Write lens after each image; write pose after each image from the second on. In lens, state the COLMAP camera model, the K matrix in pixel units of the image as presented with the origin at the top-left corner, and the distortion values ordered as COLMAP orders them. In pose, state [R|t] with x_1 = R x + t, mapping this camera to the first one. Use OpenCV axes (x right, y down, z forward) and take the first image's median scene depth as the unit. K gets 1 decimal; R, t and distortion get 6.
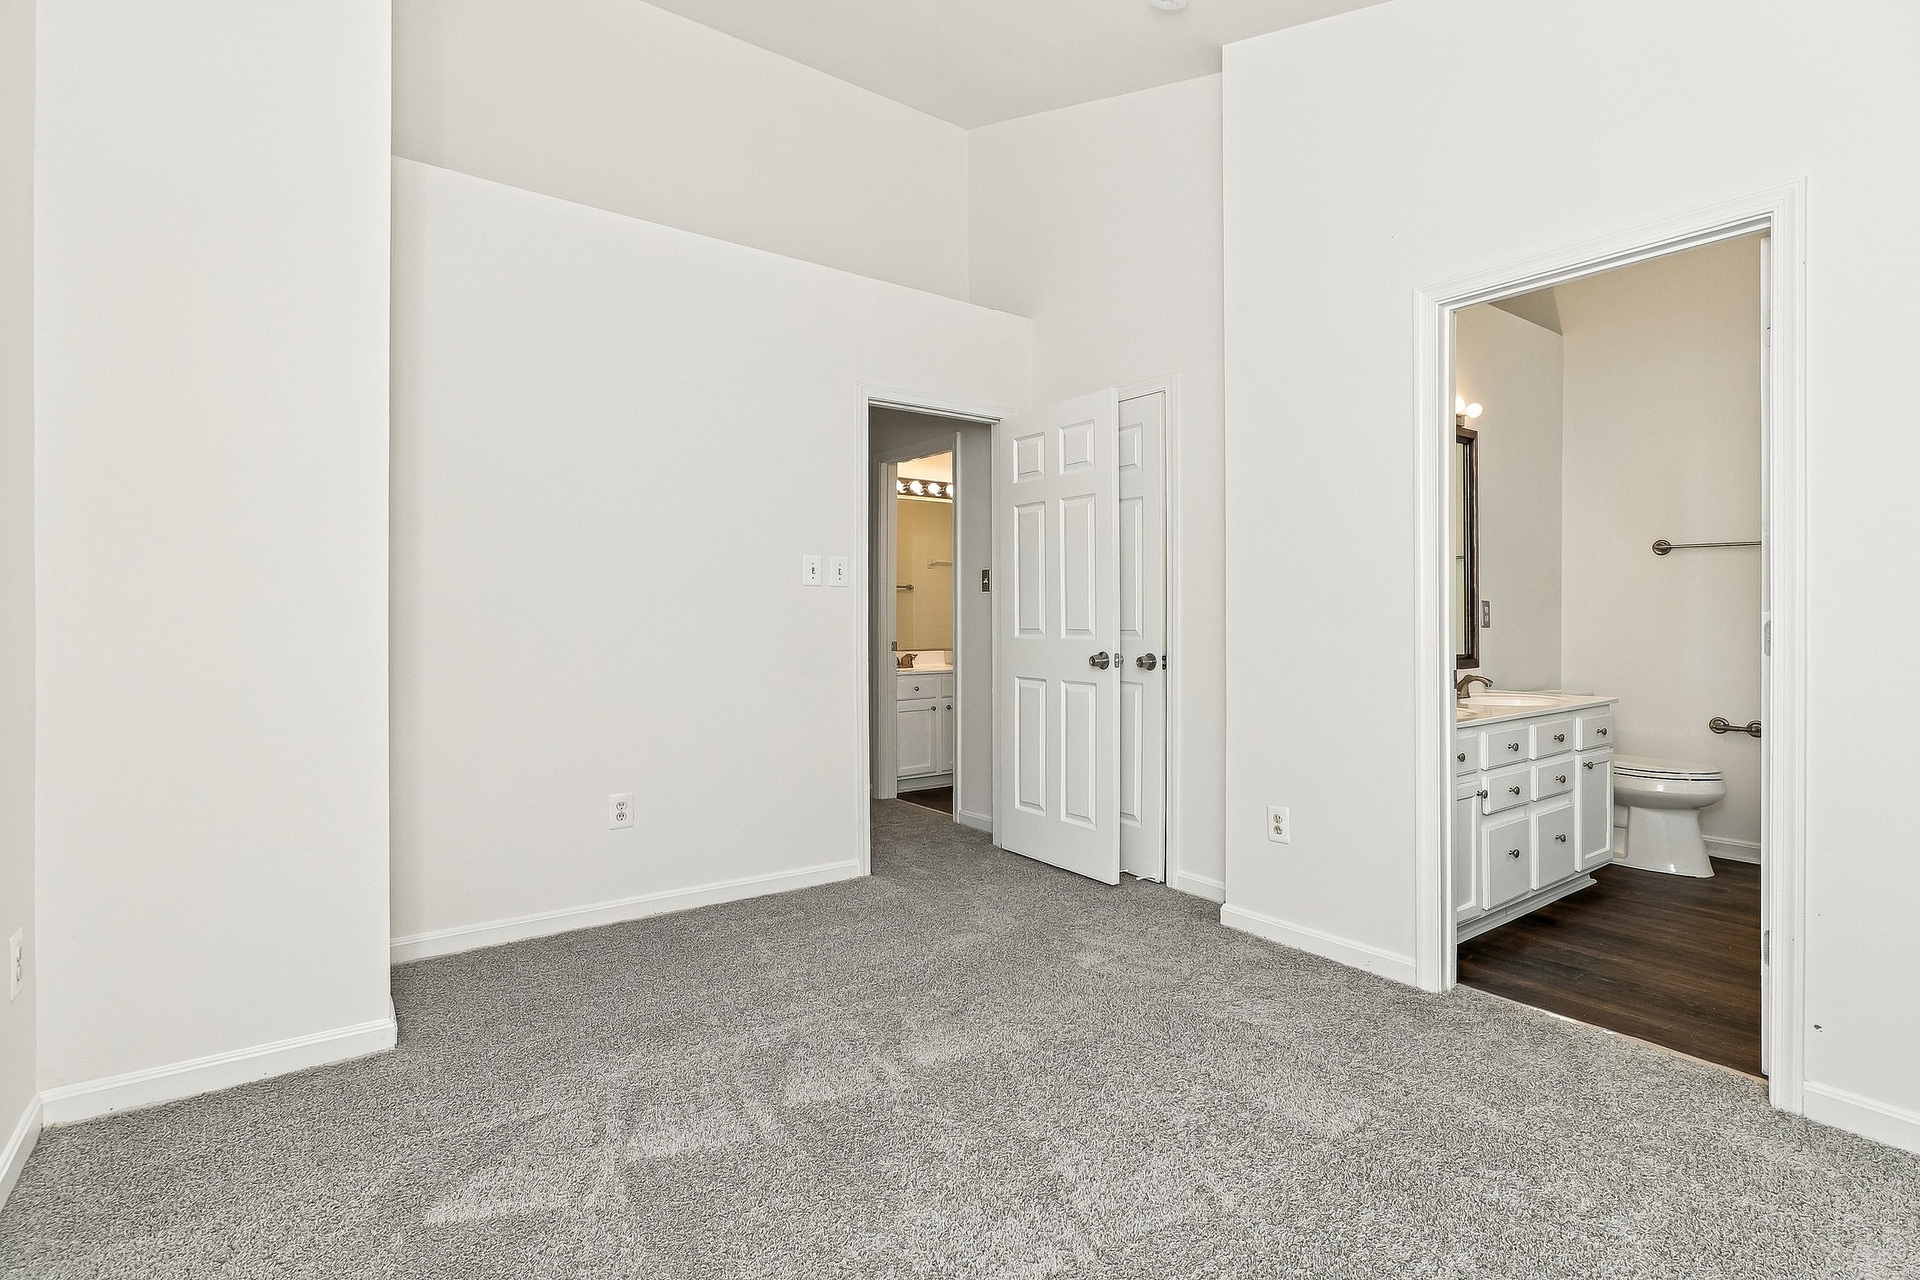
lens RADIAL K [[914.6, 0, 959.9], [0, 914.6, 634.6], [0, 0, 1]] dist [0.001779, -0.000200]
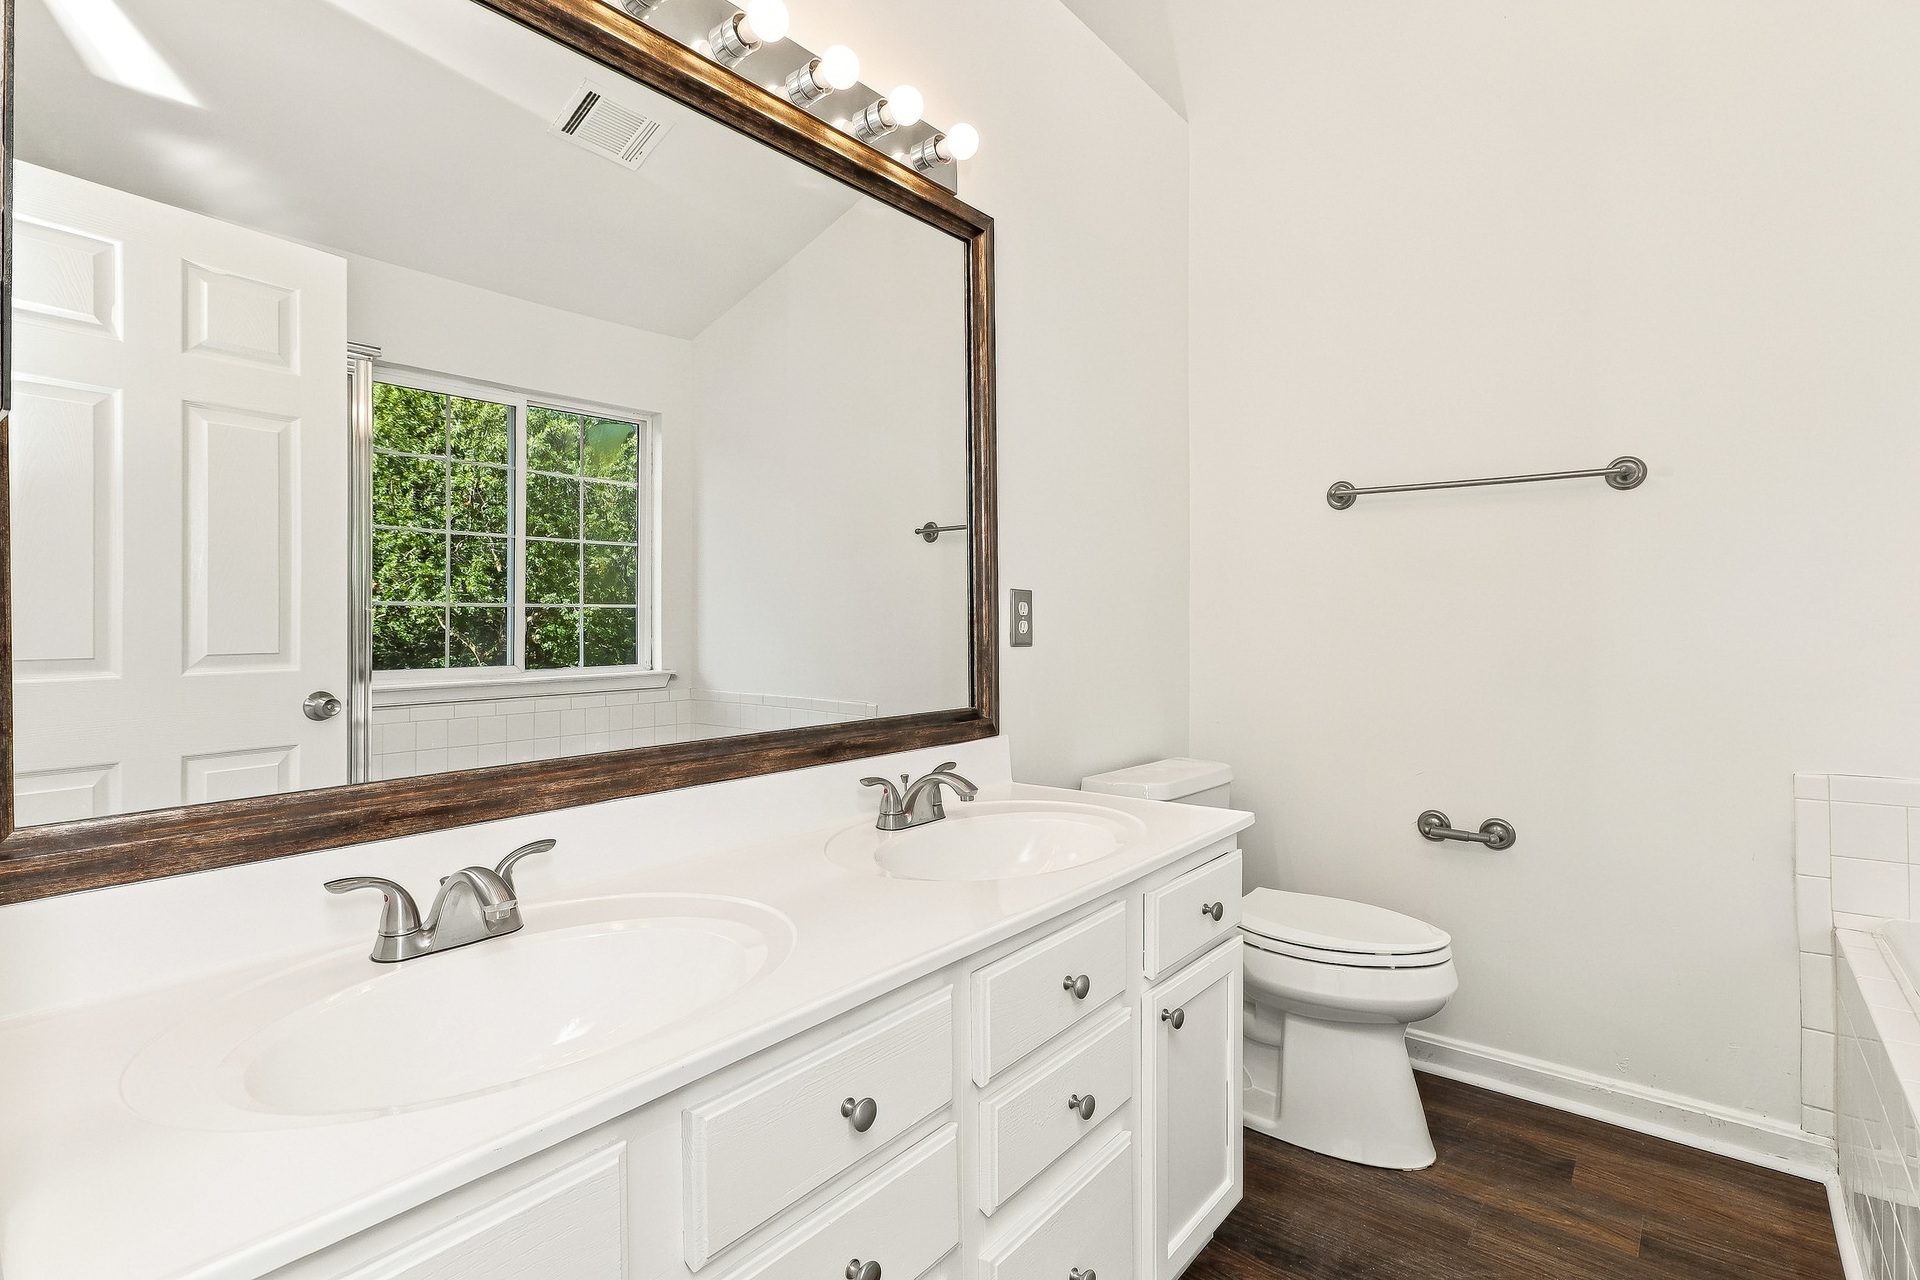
lens RADIAL K [[914.6, 0, 969.0], [0, 914.6, 631.3], [0, 0, 1]] dist [0.001779, -0.000200]
pose [[0.967475, -0.006309, 0.252889, 0.433074], [0.009455, 0.999892, -0.011228, -0.010647], [-0.252791, 0.013254, 0.967430, 0.554130]]
